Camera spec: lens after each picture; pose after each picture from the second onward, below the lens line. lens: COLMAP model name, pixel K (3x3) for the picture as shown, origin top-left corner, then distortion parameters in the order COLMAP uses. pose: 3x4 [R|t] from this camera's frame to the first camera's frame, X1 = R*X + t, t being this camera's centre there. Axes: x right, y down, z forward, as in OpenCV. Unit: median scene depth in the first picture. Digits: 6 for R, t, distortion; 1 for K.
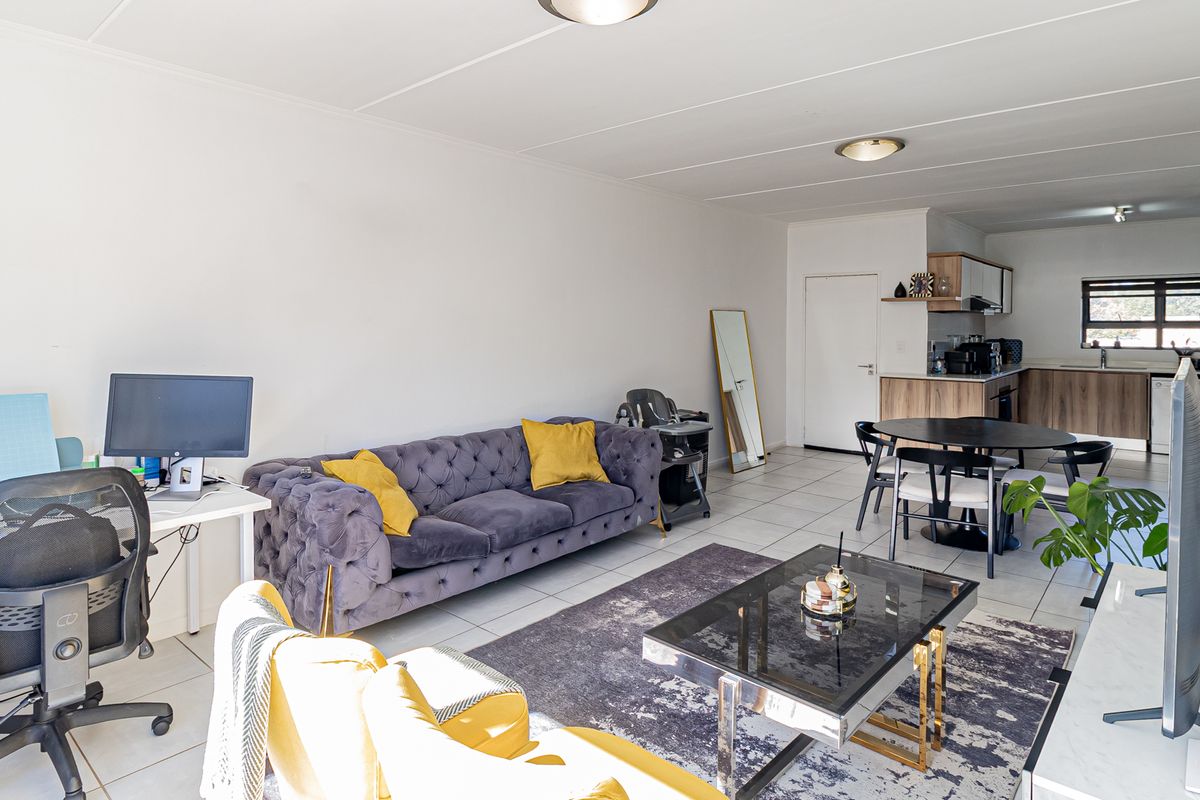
lens RADIAL K [[661.6, 0, 596.8], [0, 661.6, 332.1], [0, 0, 1]] dist [0.001284, 0.000612]
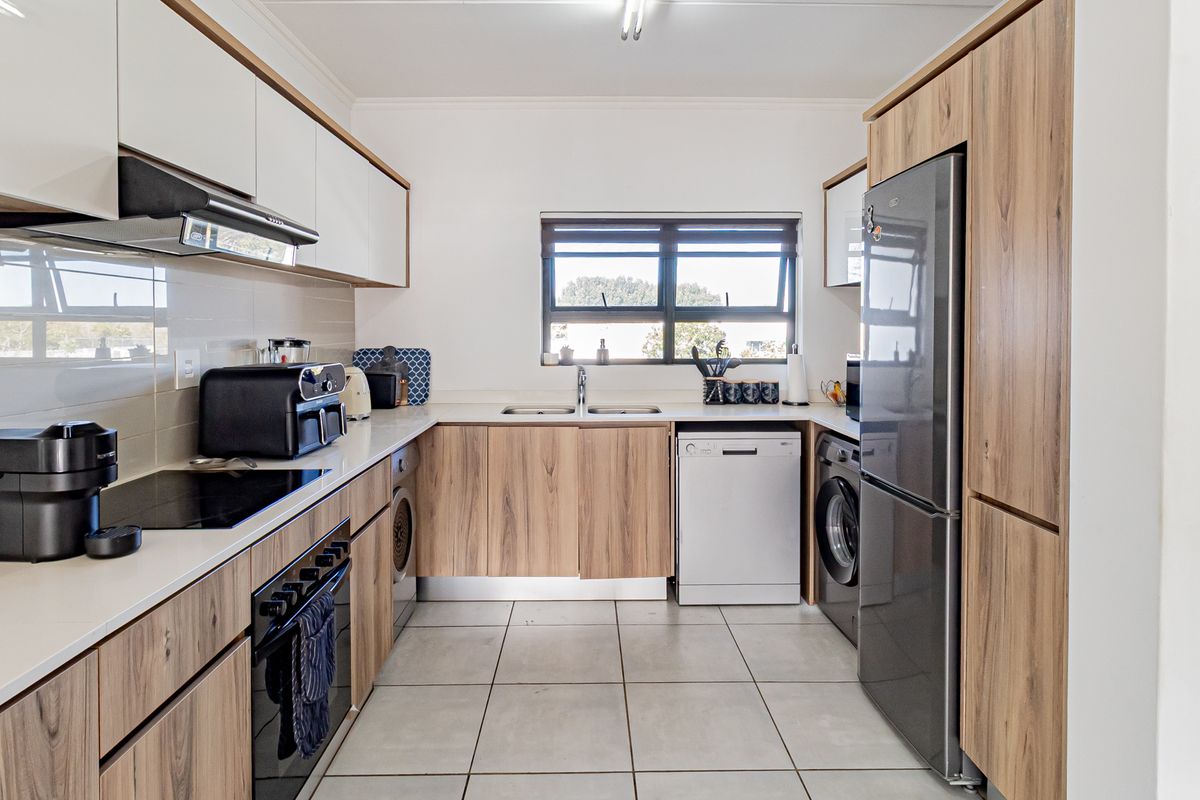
lens RADIAL K [[661.6, 0, 596.8], [0, 661.6, 332.1], [0, 0, 1]] dist [0.001284, 0.000612]
pose [[0.743897, -0.009878, 0.668222, 0.474680], [0.016129, 0.999865, -0.003175, 0.003414], [-0.668100, 0.013140, 0.743955, 0.661878]]
